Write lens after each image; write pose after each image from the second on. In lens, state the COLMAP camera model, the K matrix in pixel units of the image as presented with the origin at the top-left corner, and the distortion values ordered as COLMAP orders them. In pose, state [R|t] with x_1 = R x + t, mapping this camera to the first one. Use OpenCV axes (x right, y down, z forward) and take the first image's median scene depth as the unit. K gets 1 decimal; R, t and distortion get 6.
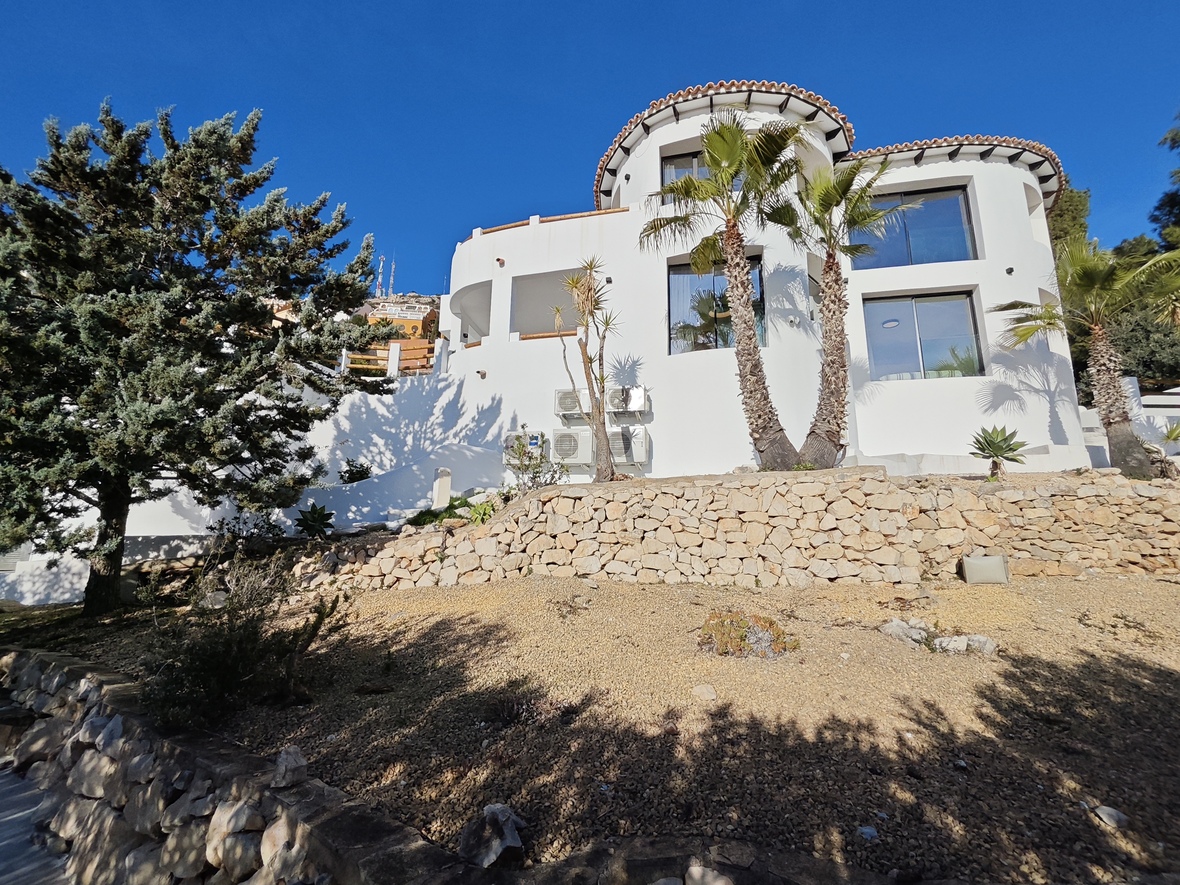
lens RADIAL K [[527.2, 0, 593.4], [0, 527.2, 430.6], [0, 0, 1]] dist [0.000683, -0.000690]
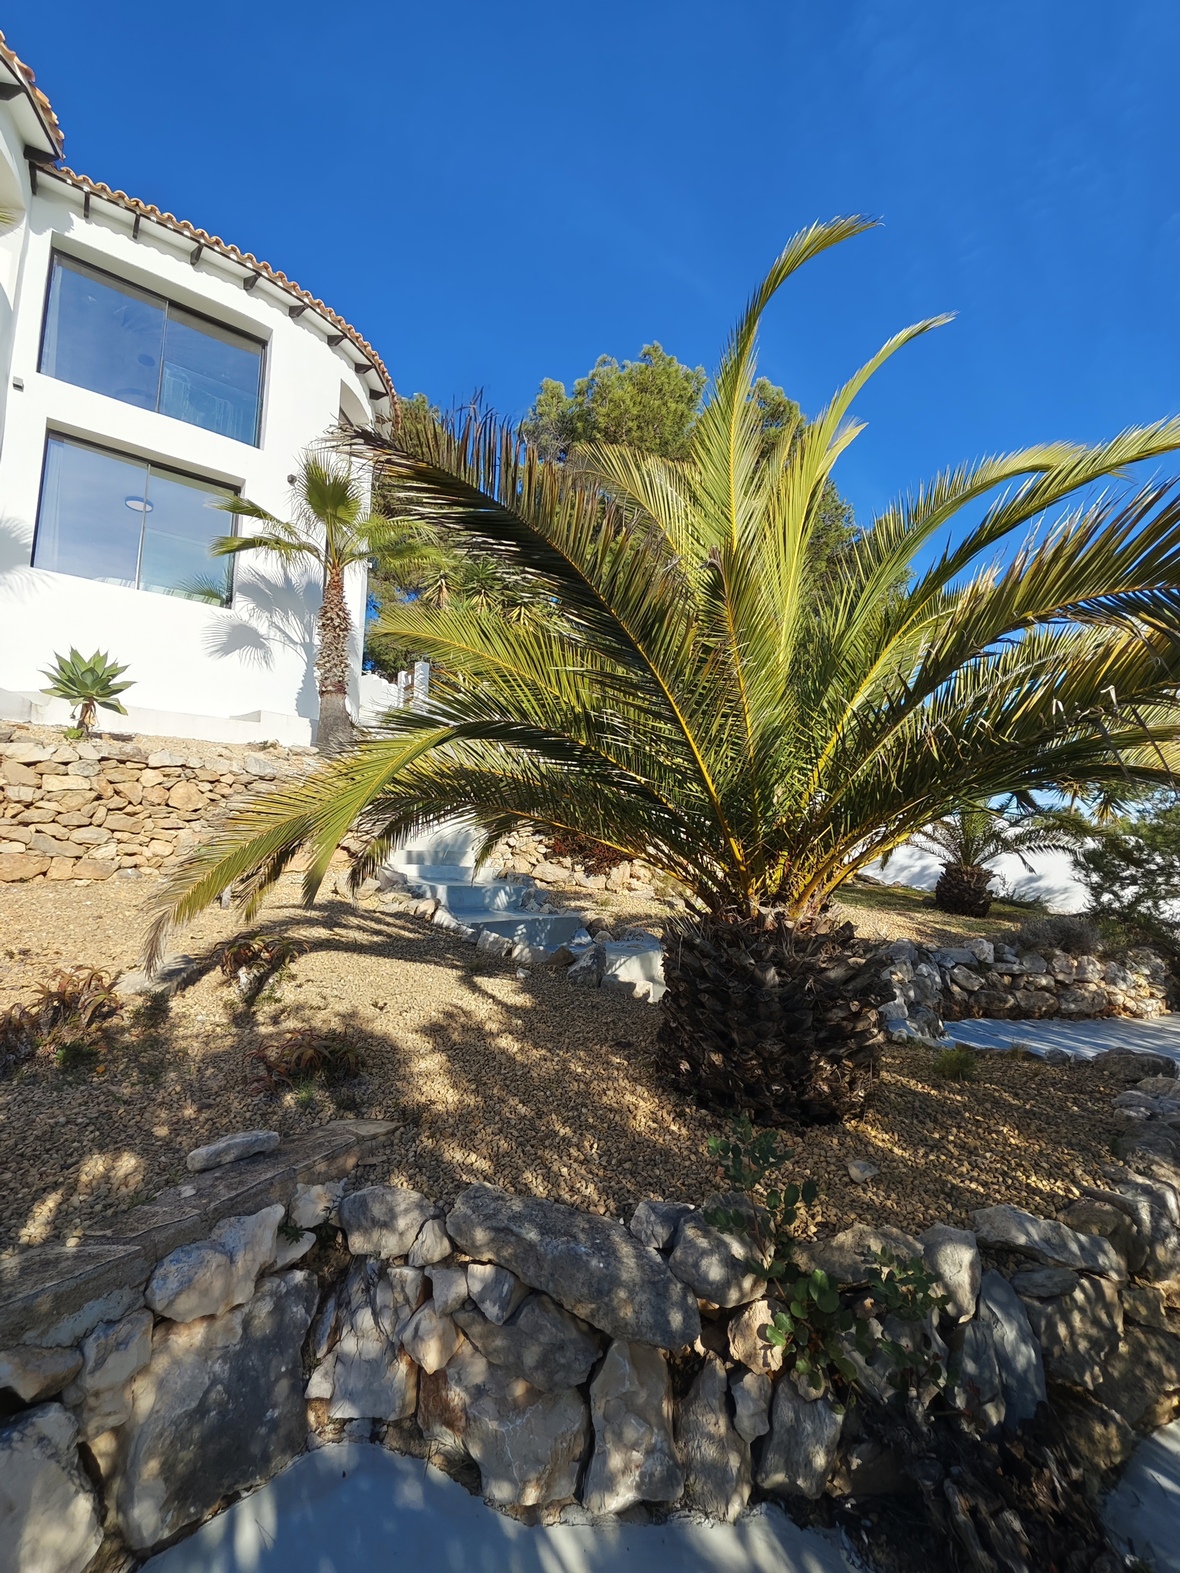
lens RADIAL K [[671.7, 0, 589.4], [0, 671.7, 767.7], [0, 0, 1]] dist [-0.002590, 0.000017]
pose [[0.655556, 0.099199, 0.748602, 0.411864], [-0.168626, 0.985532, 0.017071, 0.011553], [-0.736078, -0.137425, 0.662800, 0.005193]]
